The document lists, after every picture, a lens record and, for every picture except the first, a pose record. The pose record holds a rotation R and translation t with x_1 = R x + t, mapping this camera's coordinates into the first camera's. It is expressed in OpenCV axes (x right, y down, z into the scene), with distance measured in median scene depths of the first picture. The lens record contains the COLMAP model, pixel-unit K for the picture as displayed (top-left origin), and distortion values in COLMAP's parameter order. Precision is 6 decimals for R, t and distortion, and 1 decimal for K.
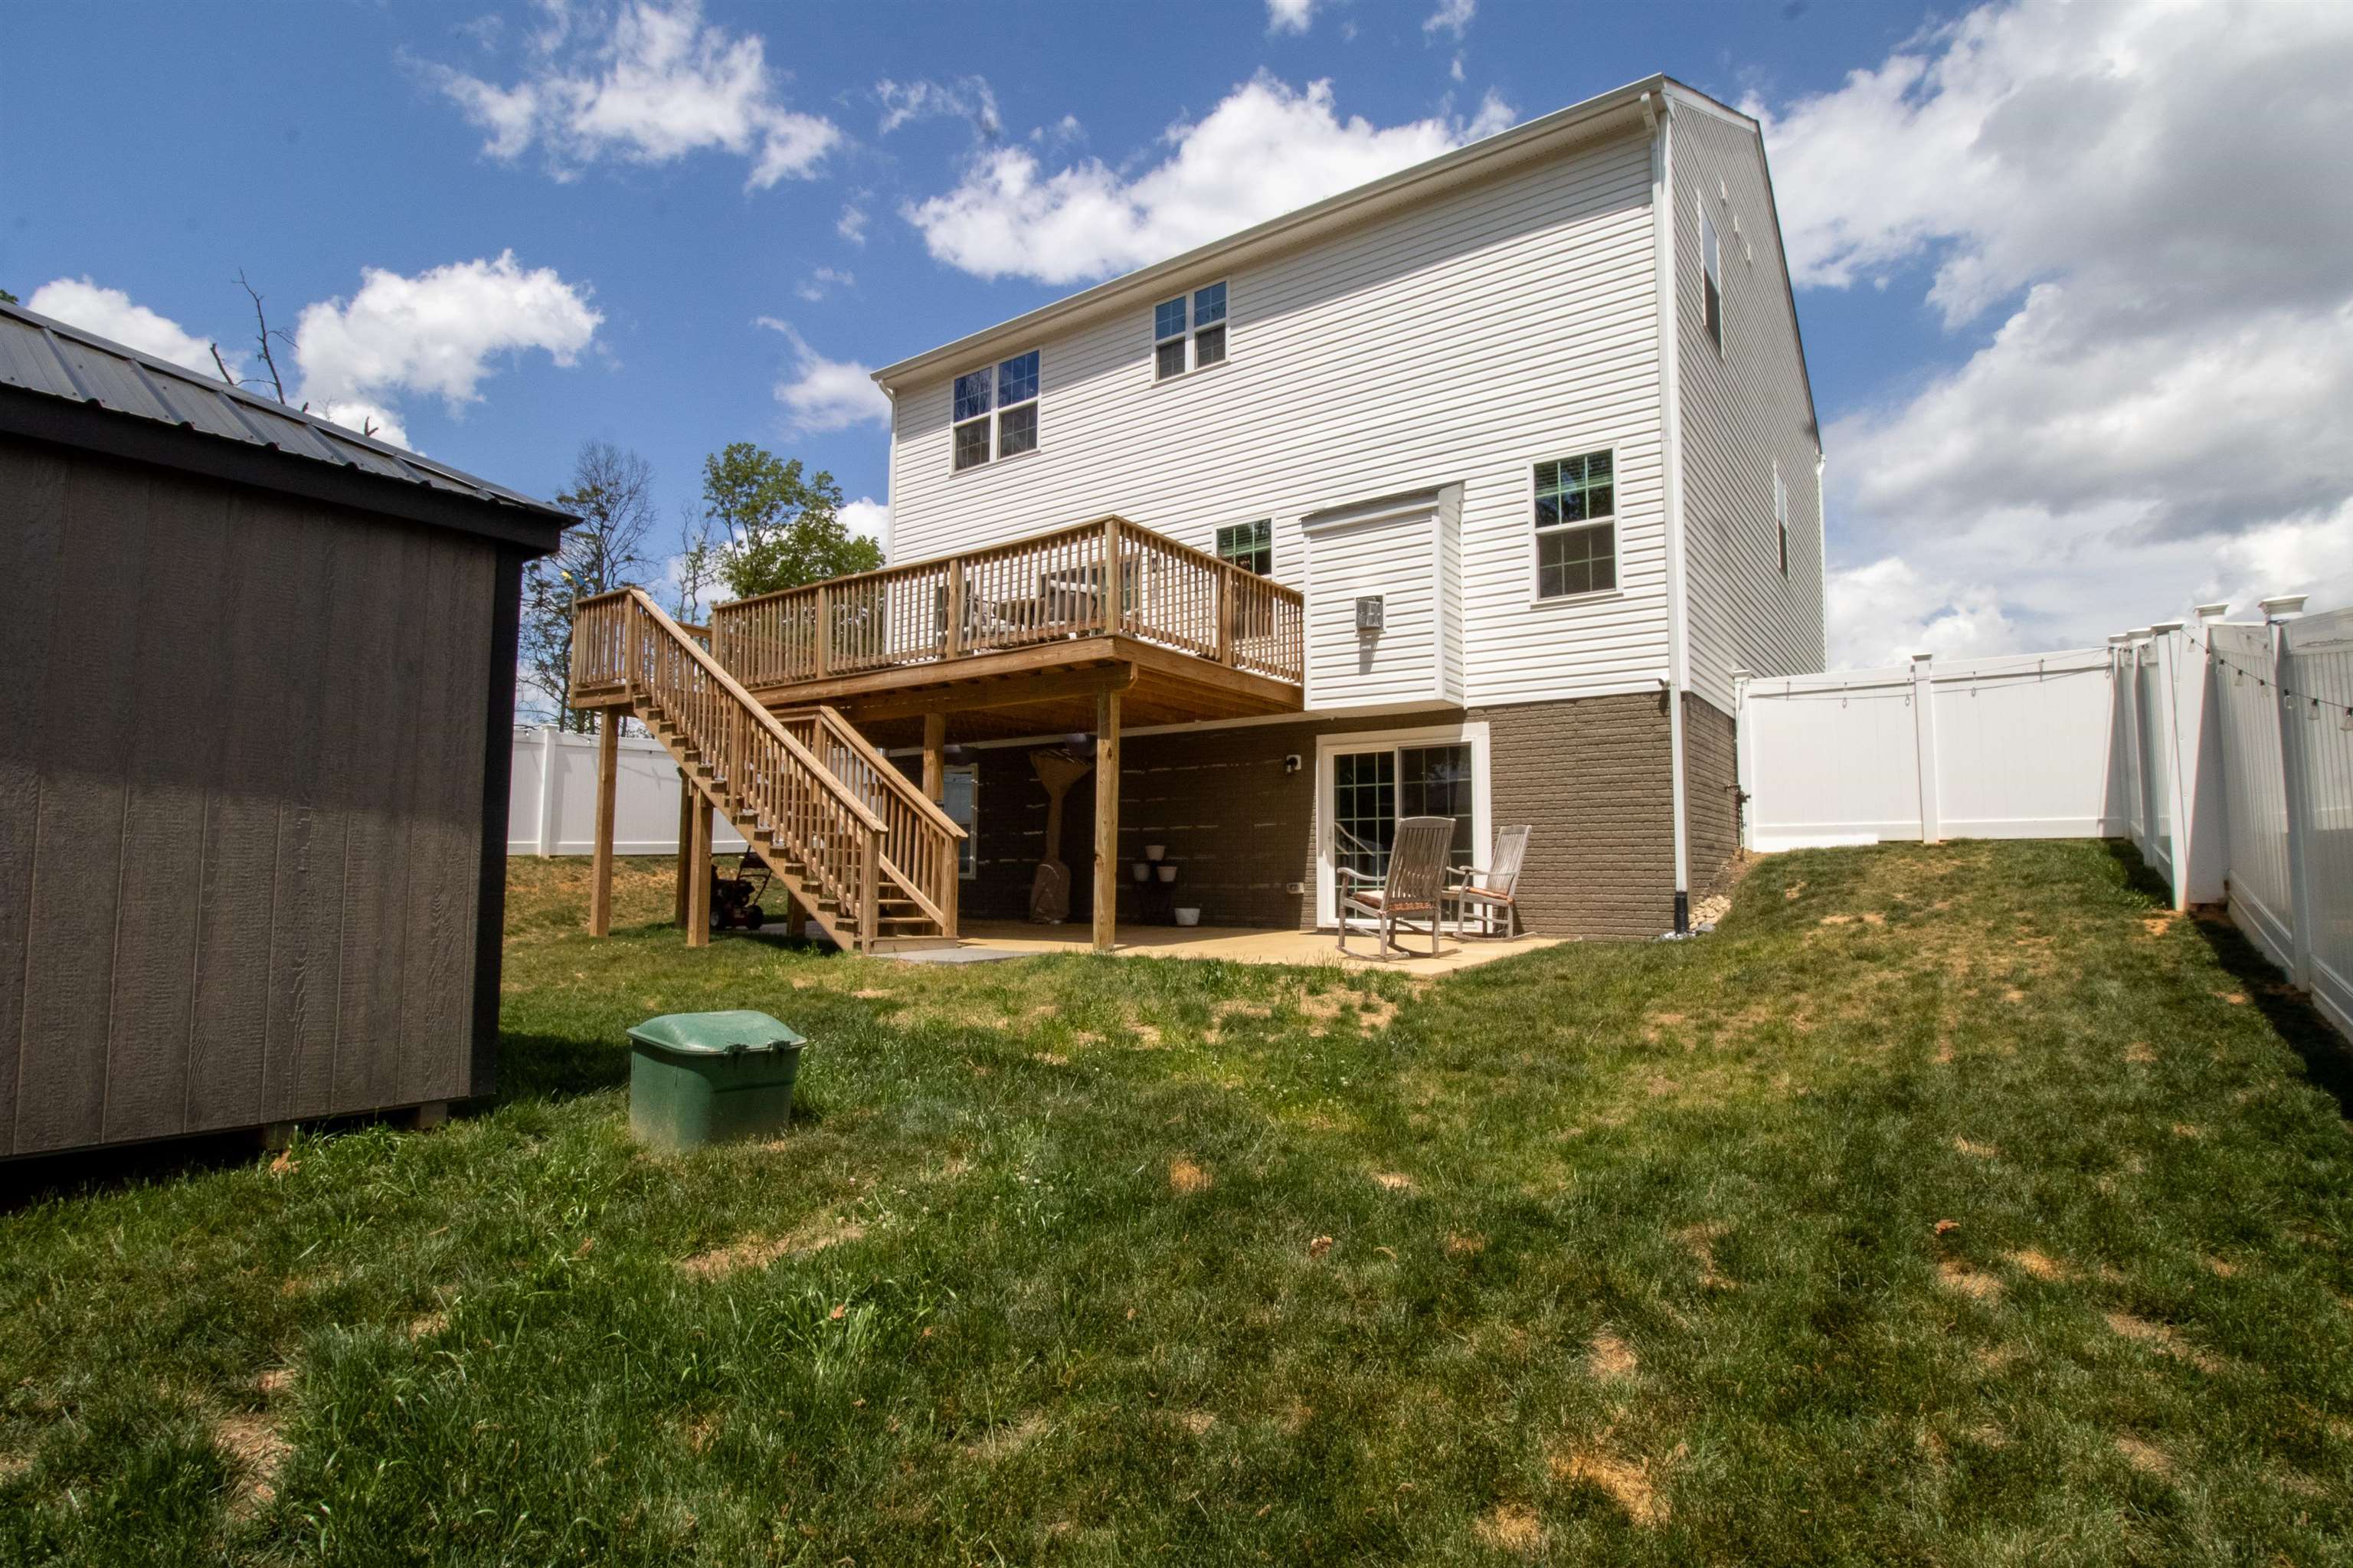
lens RADIAL K [[1136.6, 0, 1176.5], [0, 1136.6, 784.0], [0, 0, 1]] dist [-0.018941, -0.000249]
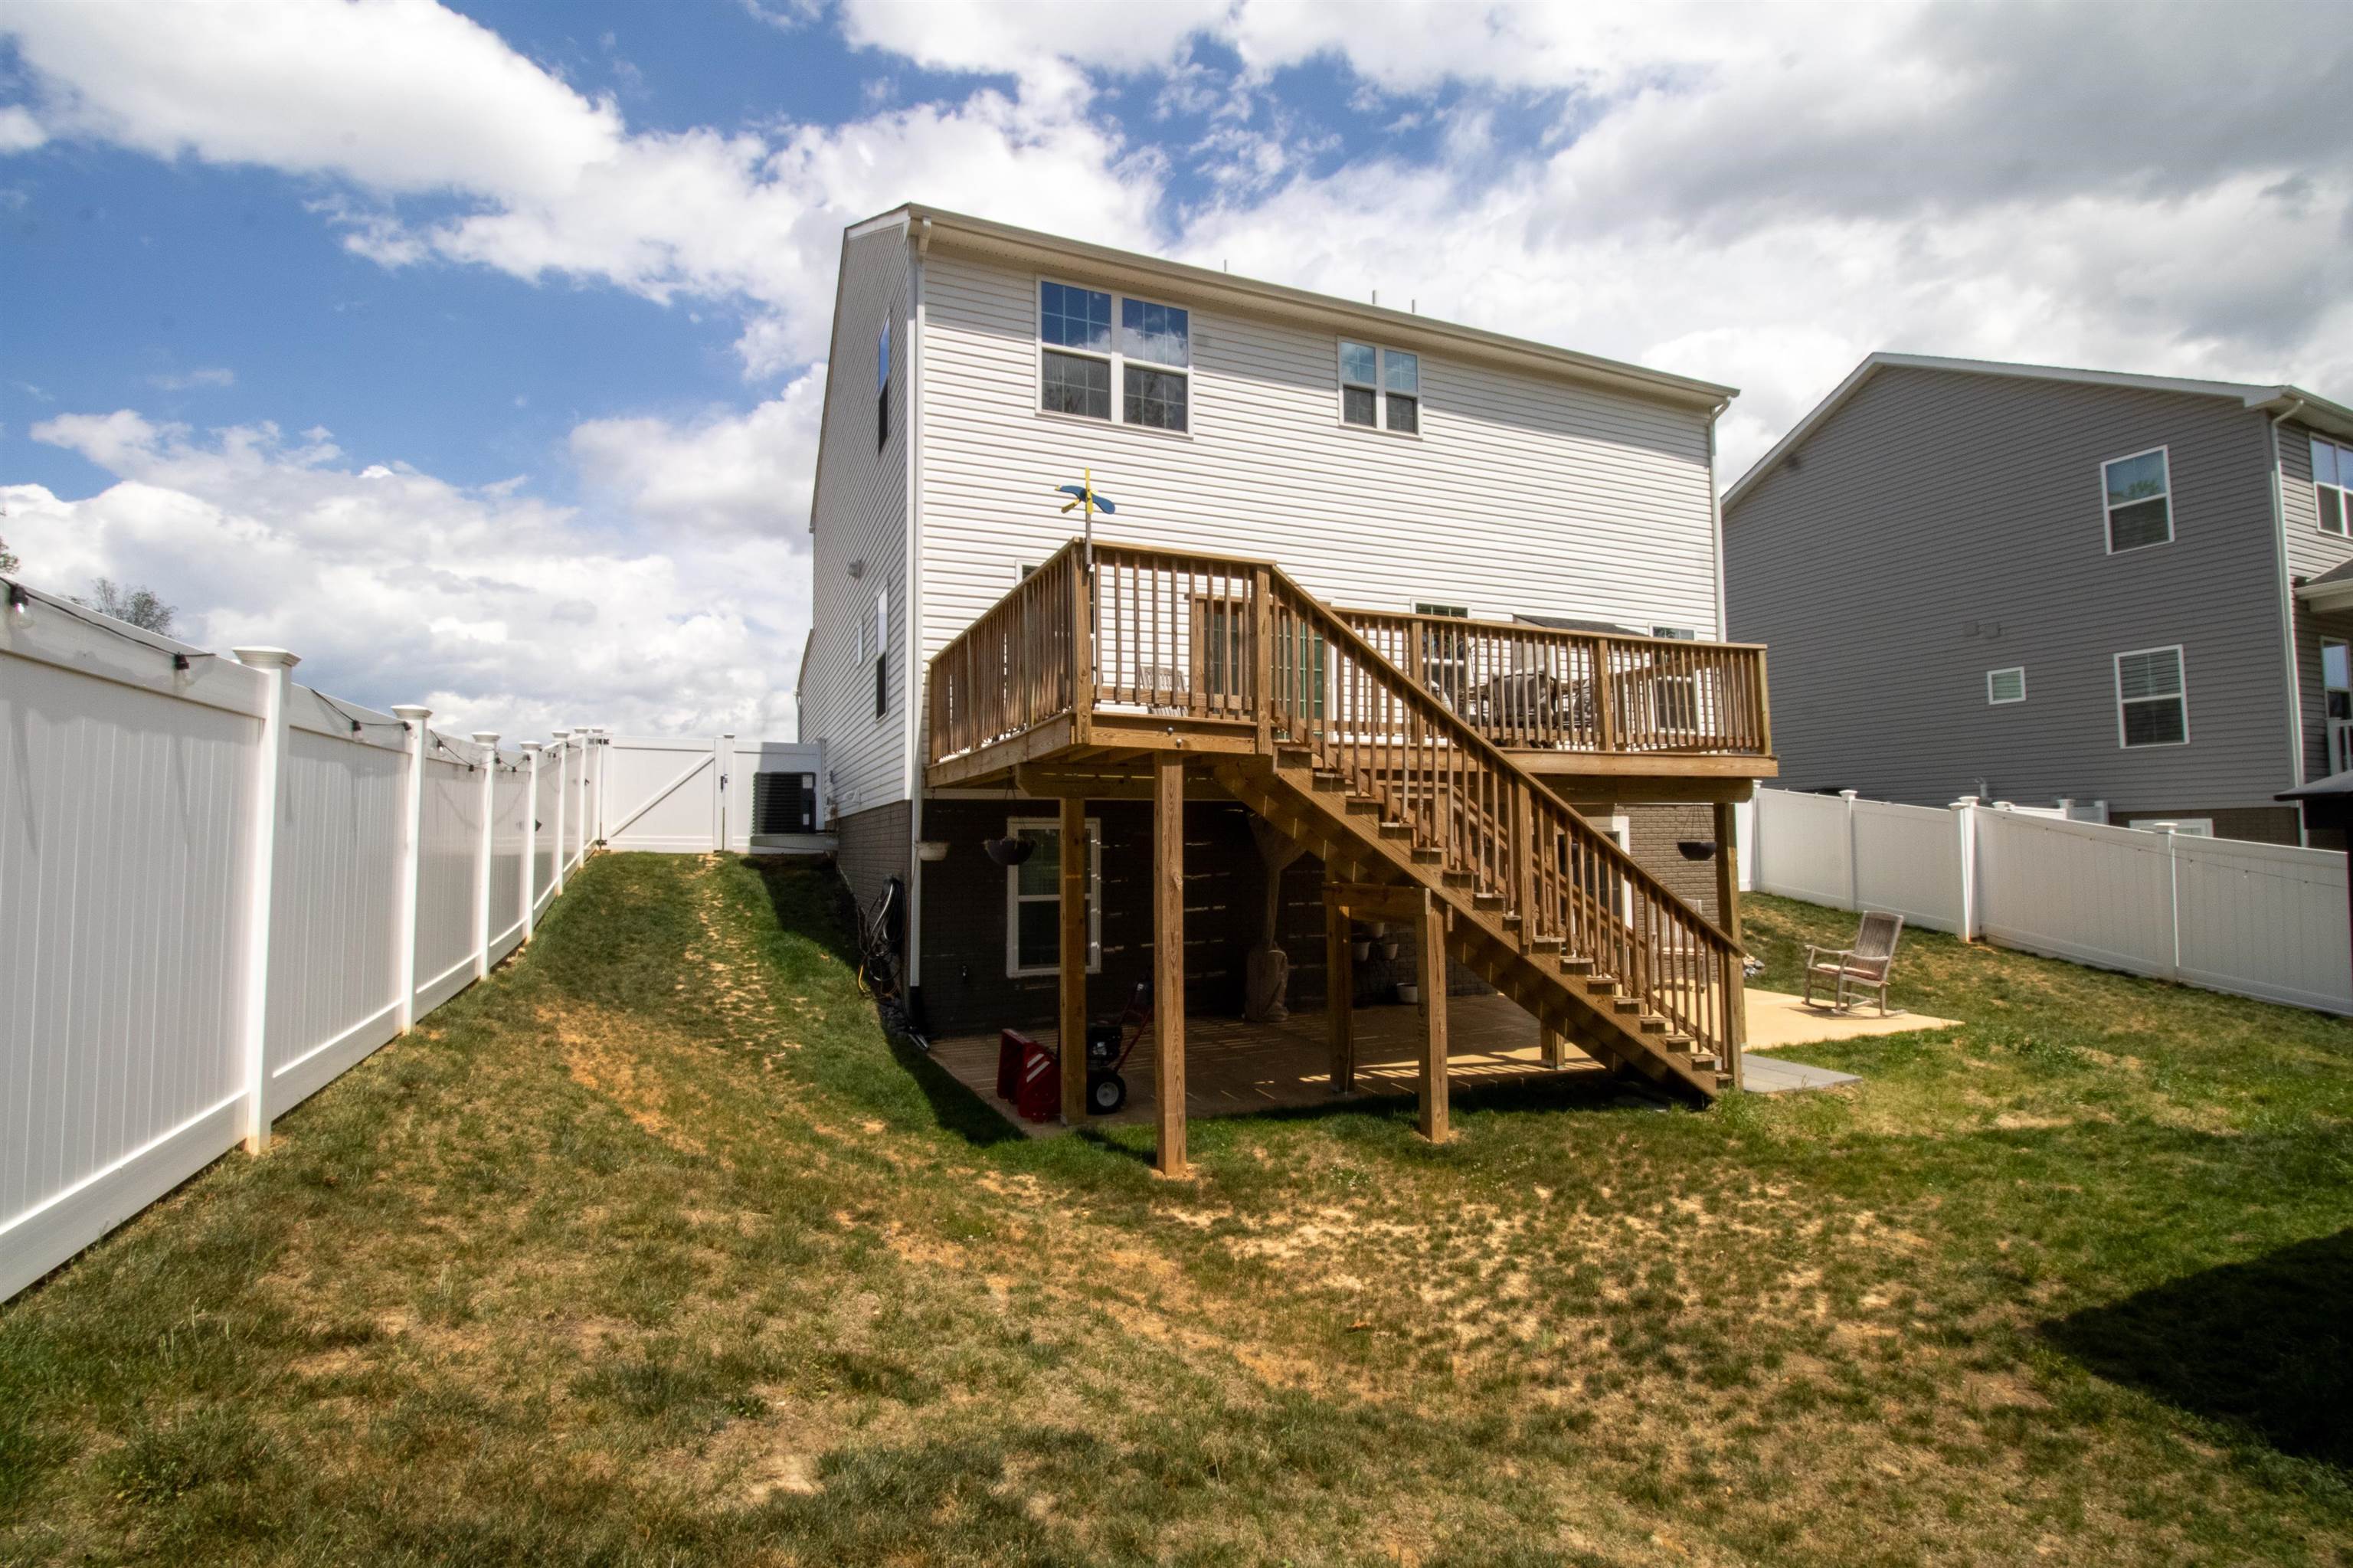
lens RADIAL K [[1086.4, 0, 1176.5], [0, 1086.4, 784.0], [0, 0, 1]] dist [-0.032834, -0.000286]
pose [[0.517546, 0.035819, 0.854906, -0.837371], [-0.058164, 0.998285, -0.006615, -0.042821], [-0.853677, -0.046301, 0.518741, 0.637890]]
